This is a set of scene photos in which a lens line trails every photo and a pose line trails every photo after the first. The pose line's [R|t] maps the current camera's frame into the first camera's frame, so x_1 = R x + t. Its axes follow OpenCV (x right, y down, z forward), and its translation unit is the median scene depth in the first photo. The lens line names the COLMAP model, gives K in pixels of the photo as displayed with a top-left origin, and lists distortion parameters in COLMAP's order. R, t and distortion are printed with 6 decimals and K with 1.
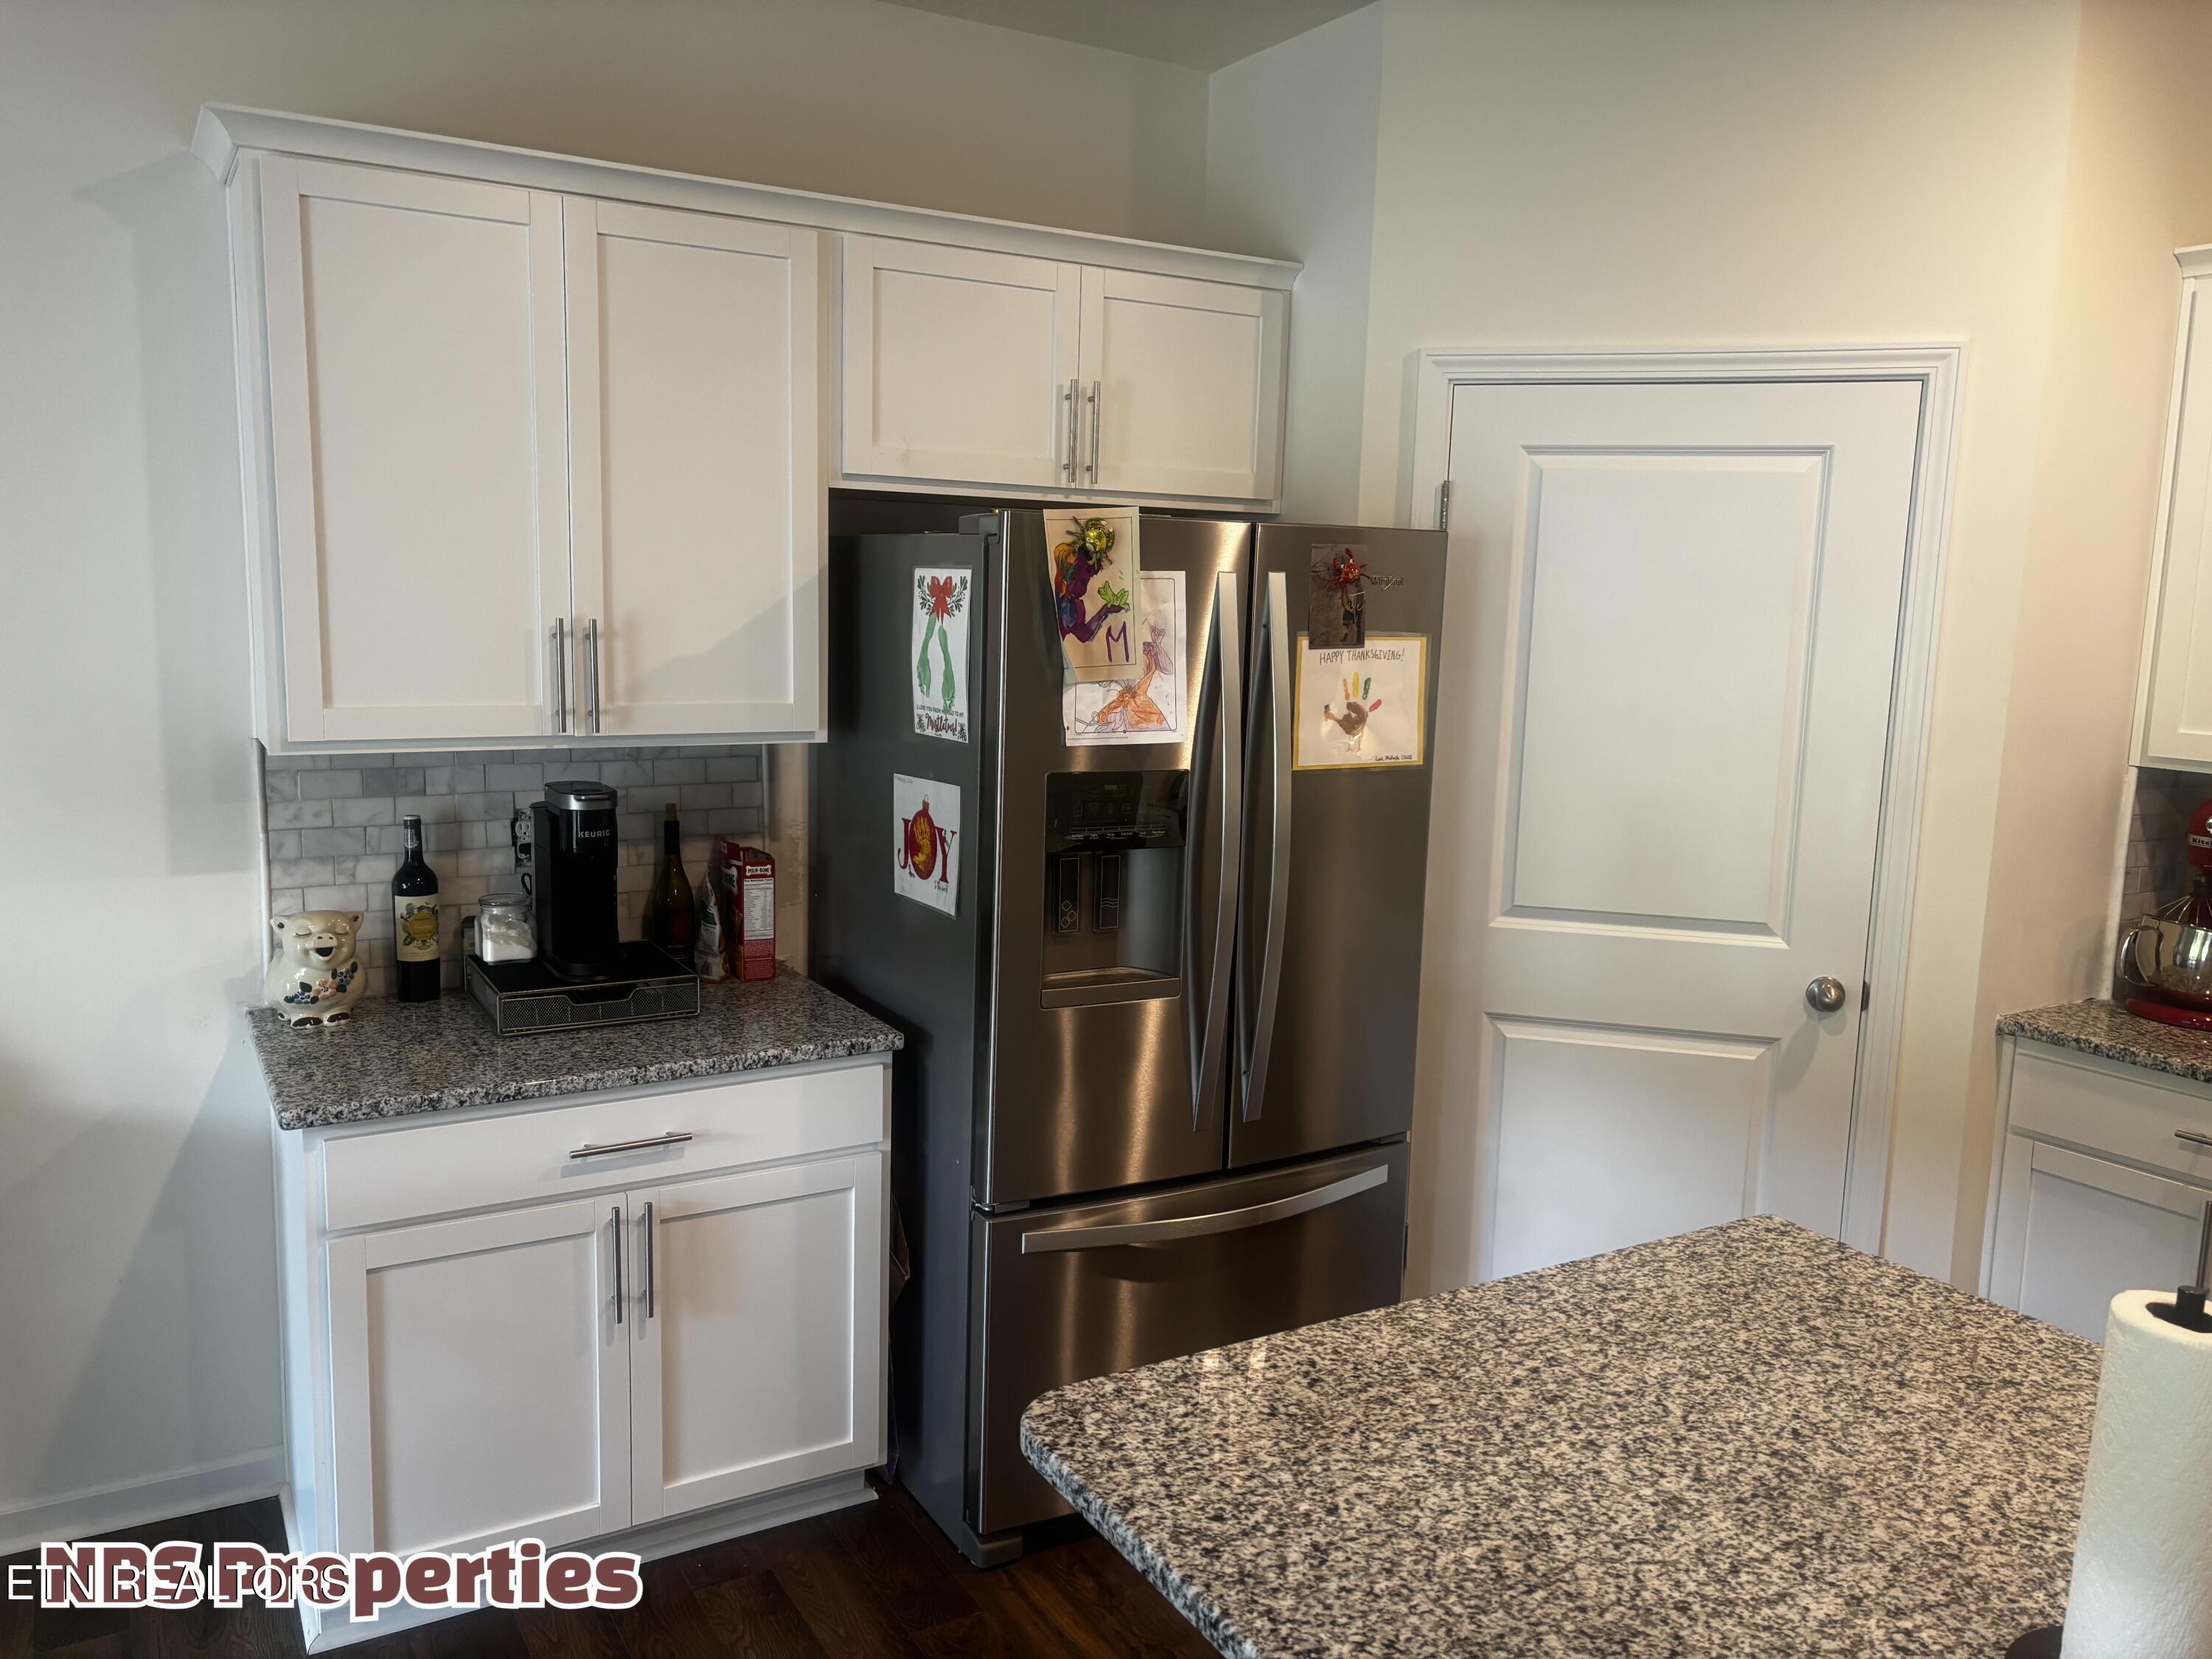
lens RADIAL K [[1690.2, 0, 1108.3], [0, 1690.2, 832.0], [0, 0, 1]] dist [0.046367, -0.037664]
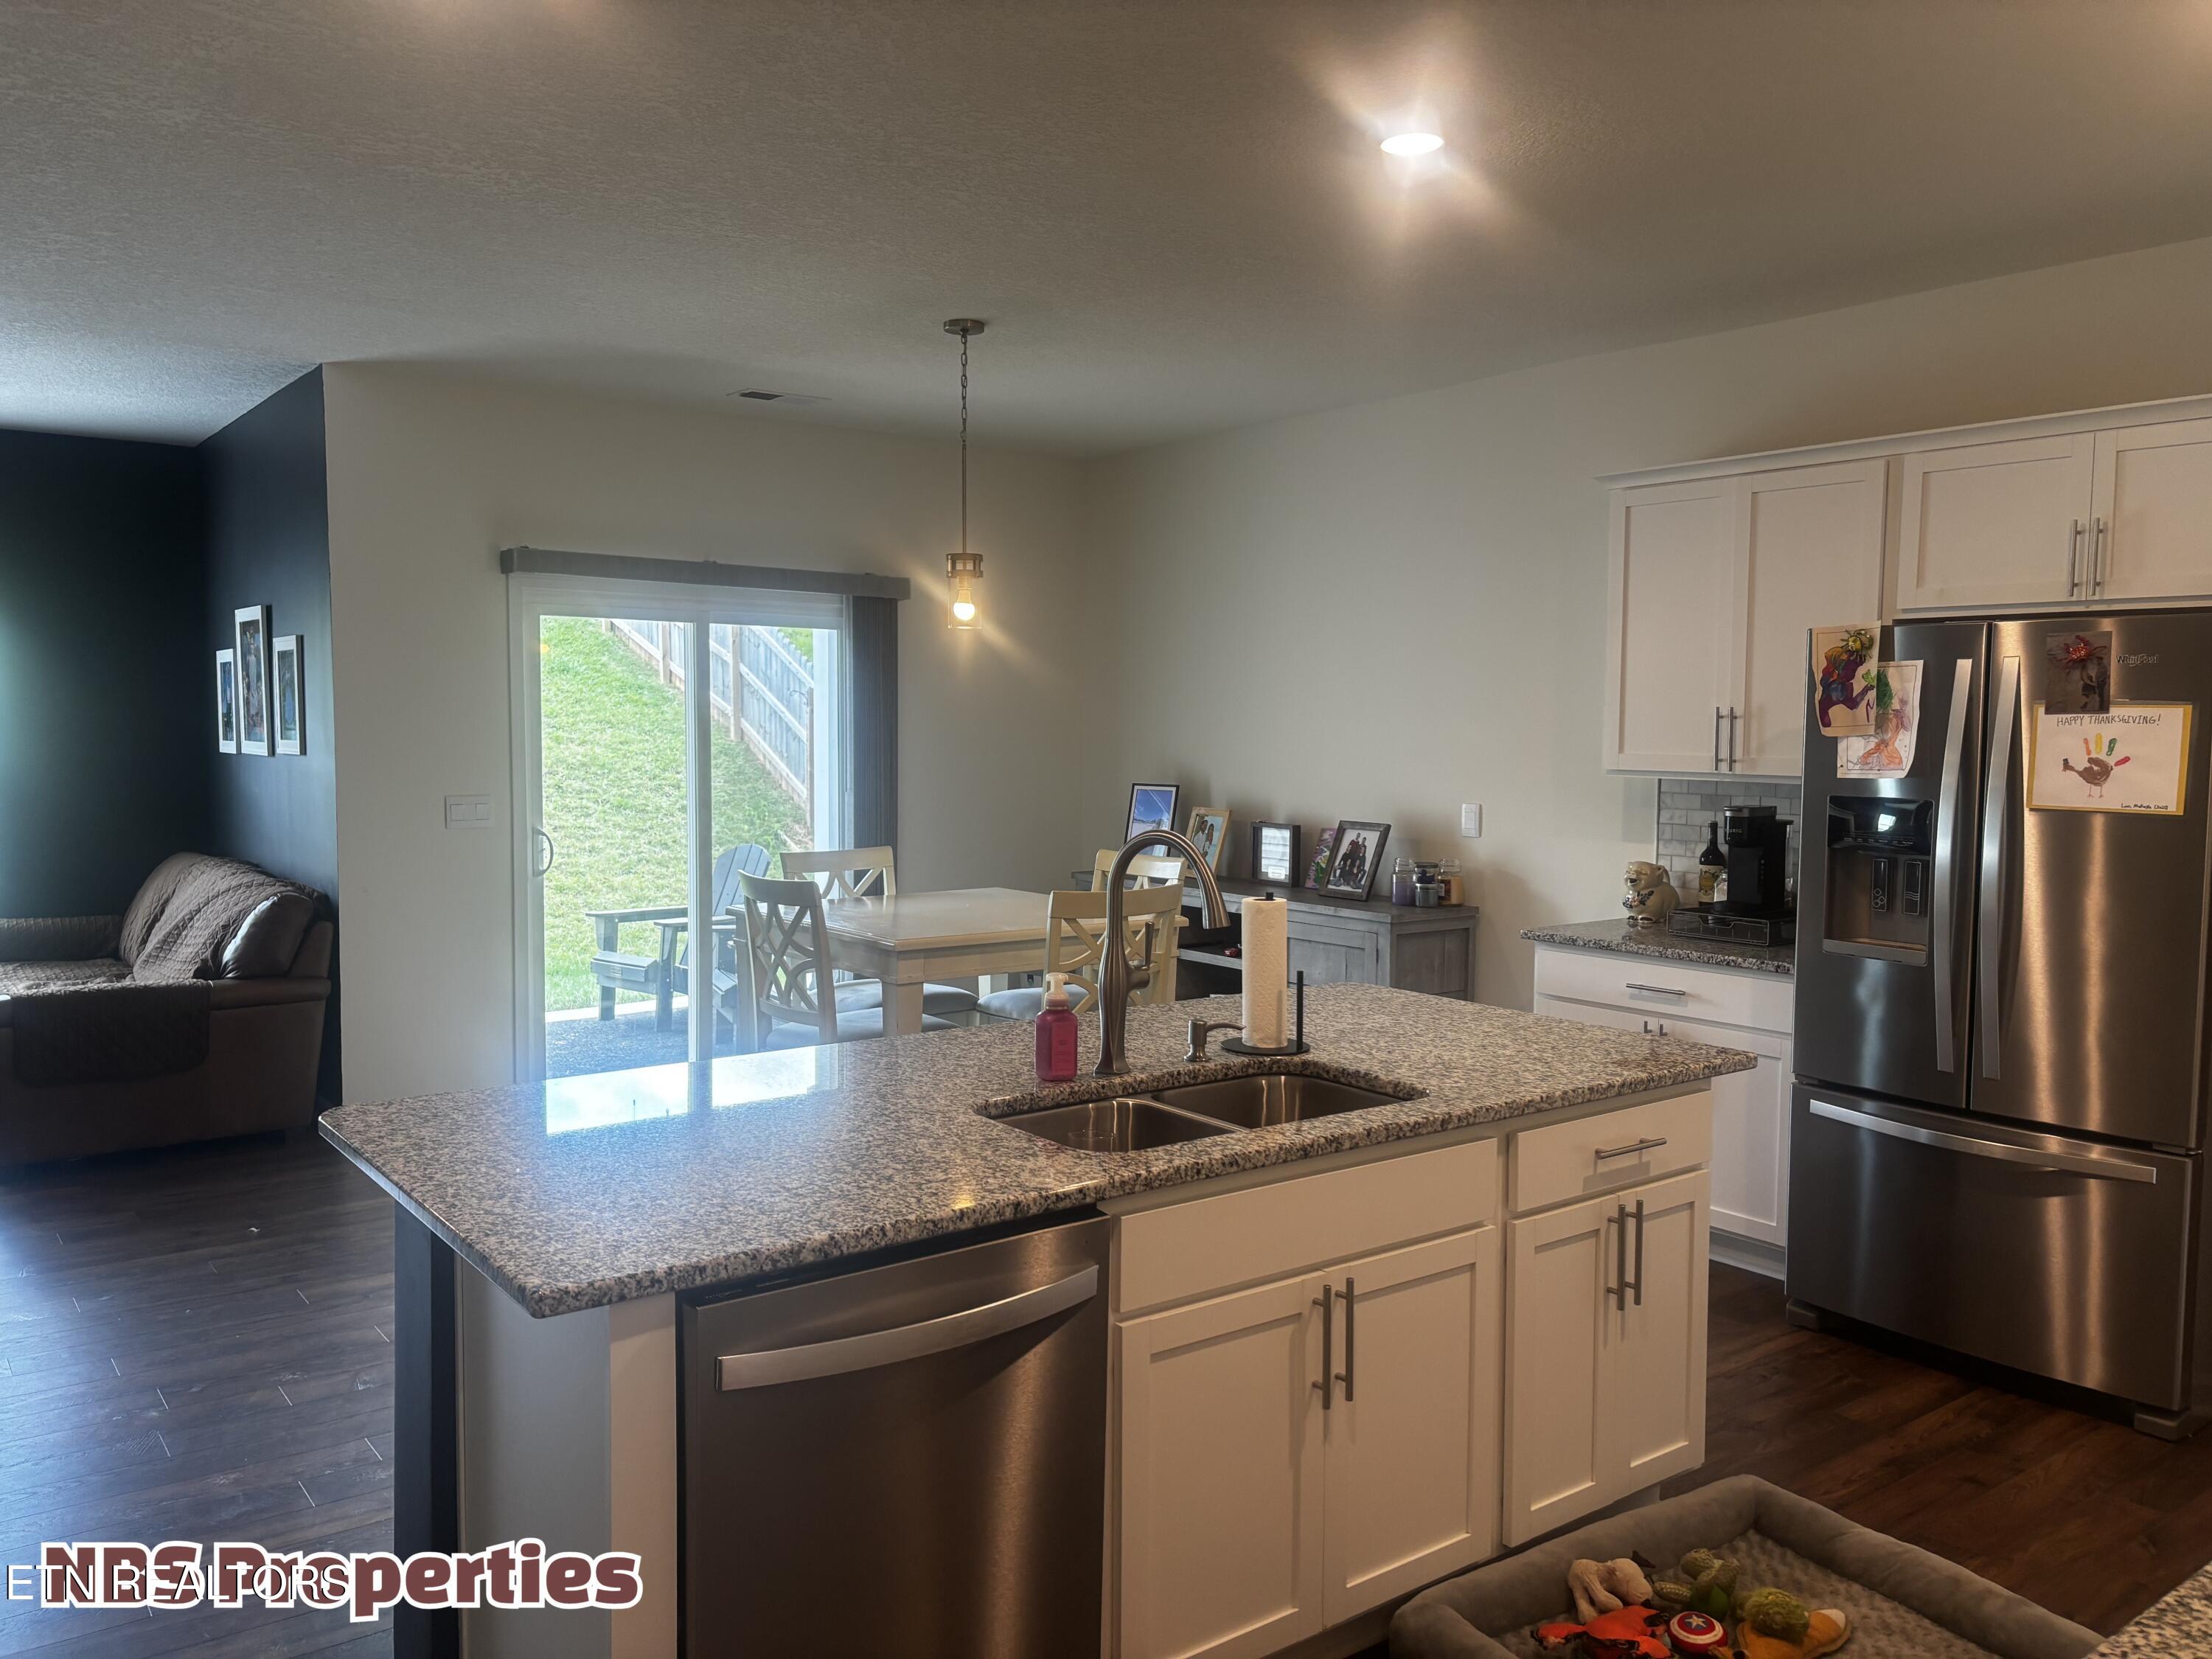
lens RADIAL K [[1690.2, 0, 1106.3], [0, 1690.2, 831.8], [0, 0, 1]] dist [0.046367, -0.037664]
pose [[0.114453, 0.042338, -0.992526, 1.328557], [-0.150937, 0.988234, 0.024750, 0.055136], [0.981895, 0.146976, 0.119496, 0.161548]]
